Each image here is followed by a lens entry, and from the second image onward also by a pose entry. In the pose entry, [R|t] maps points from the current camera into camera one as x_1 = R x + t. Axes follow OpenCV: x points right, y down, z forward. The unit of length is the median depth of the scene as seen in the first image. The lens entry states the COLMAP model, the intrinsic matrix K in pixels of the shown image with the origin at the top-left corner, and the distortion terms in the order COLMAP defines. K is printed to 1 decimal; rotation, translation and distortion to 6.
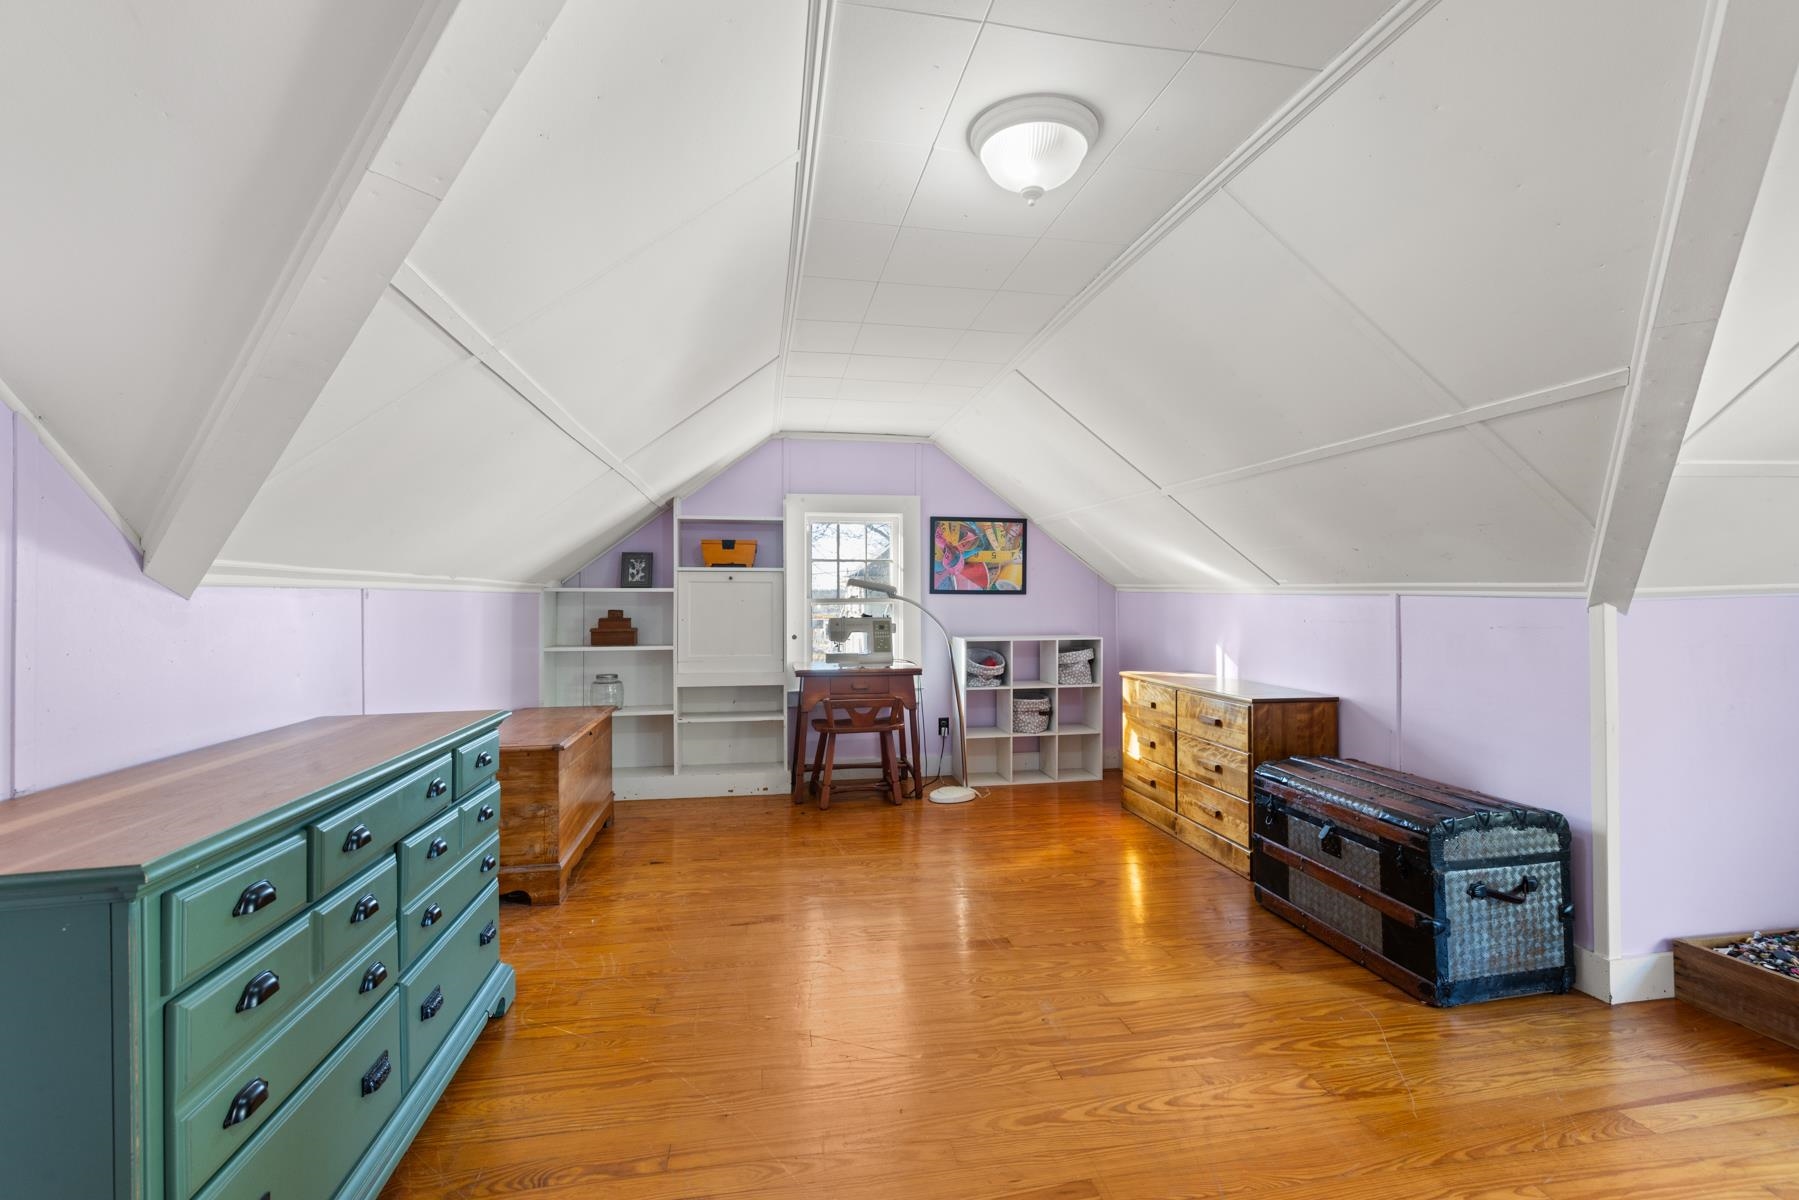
lens RADIAL K [[814.7, 0, 907.9], [0, 814.7, 592.9], [0, 0, 1]] dist [0.001235, 0.000133]
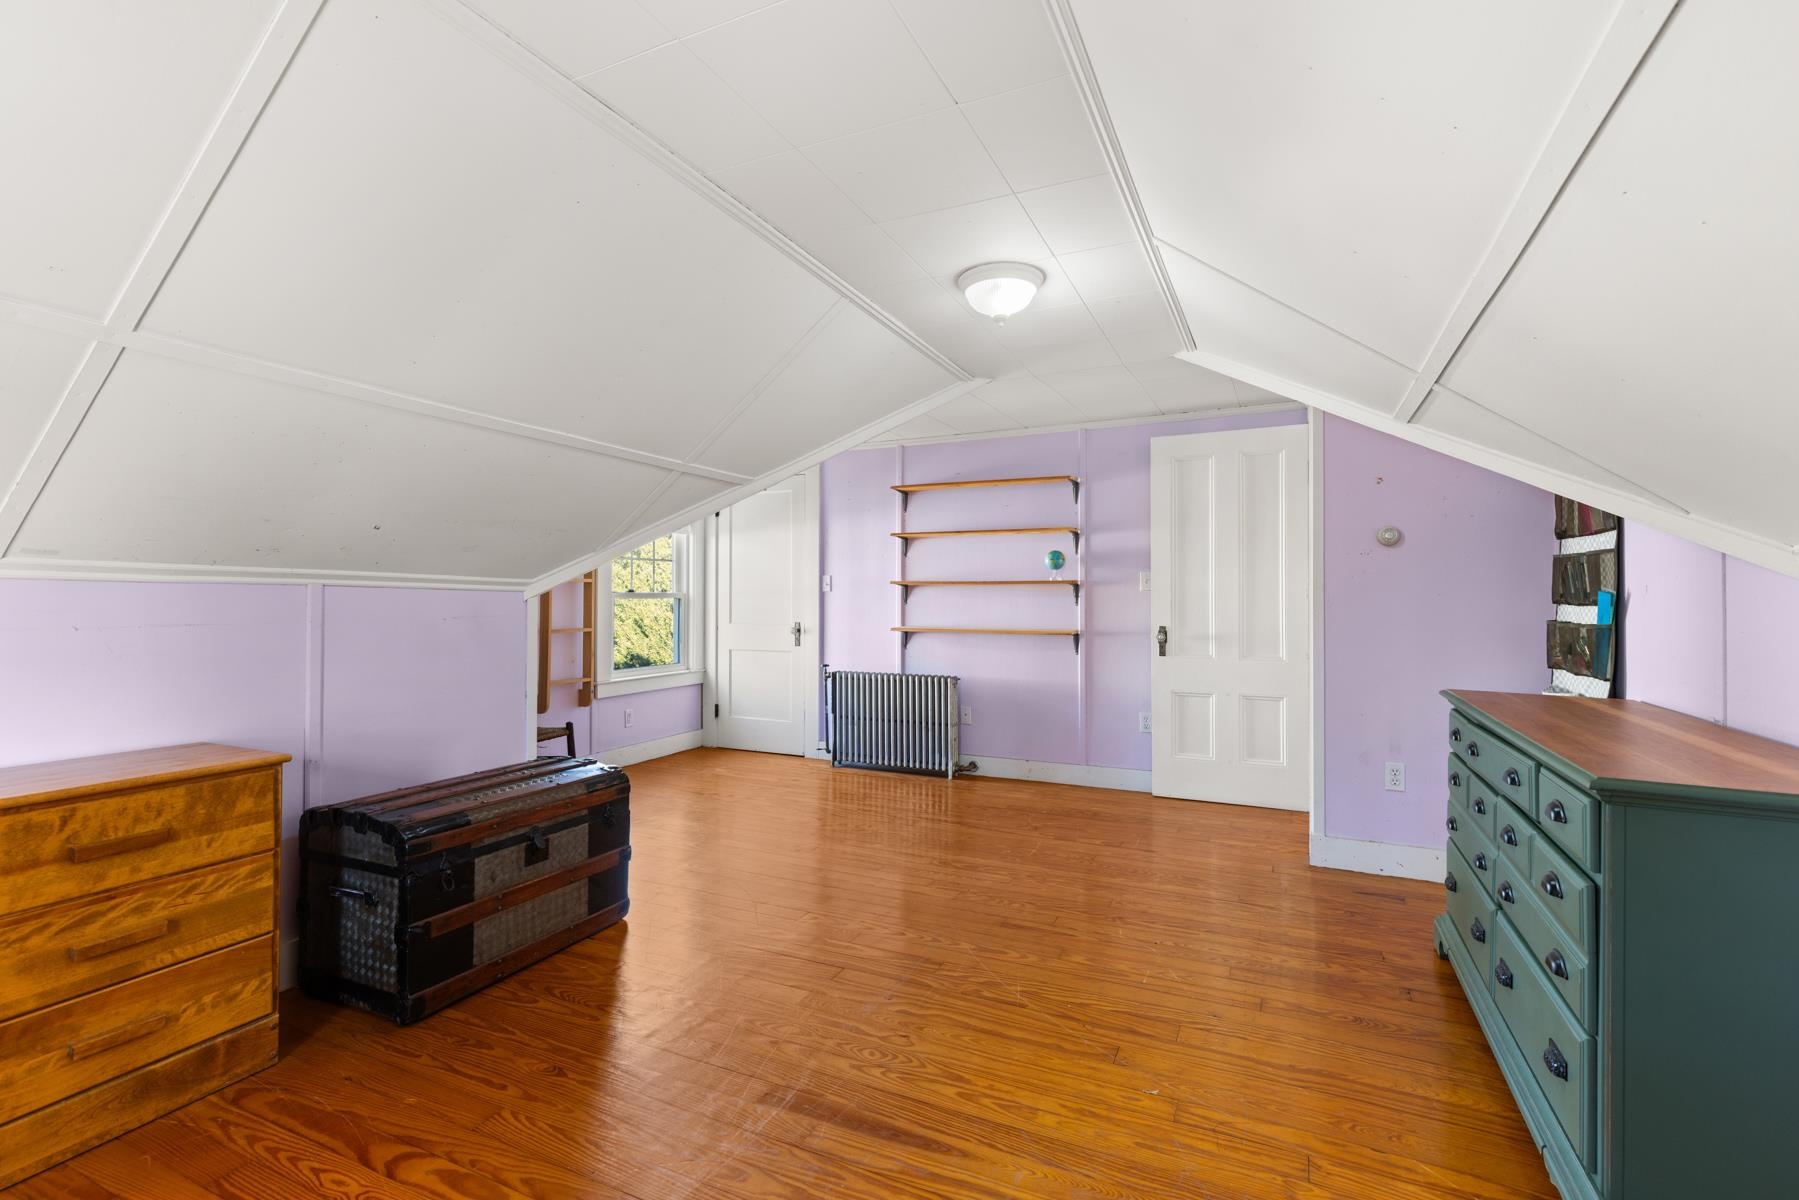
lens RADIAL K [[814.7, 0, 907.9], [0, 814.7, 592.9], [0, 0, 1]] dist [0.001235, 0.000133]
pose [[-0.816116, 0.003649, 0.577876, -0.349434], [-0.004856, 0.999901, -0.013172, 0.018917], [-0.577867, -0.013556, -0.816018, 1.426240]]
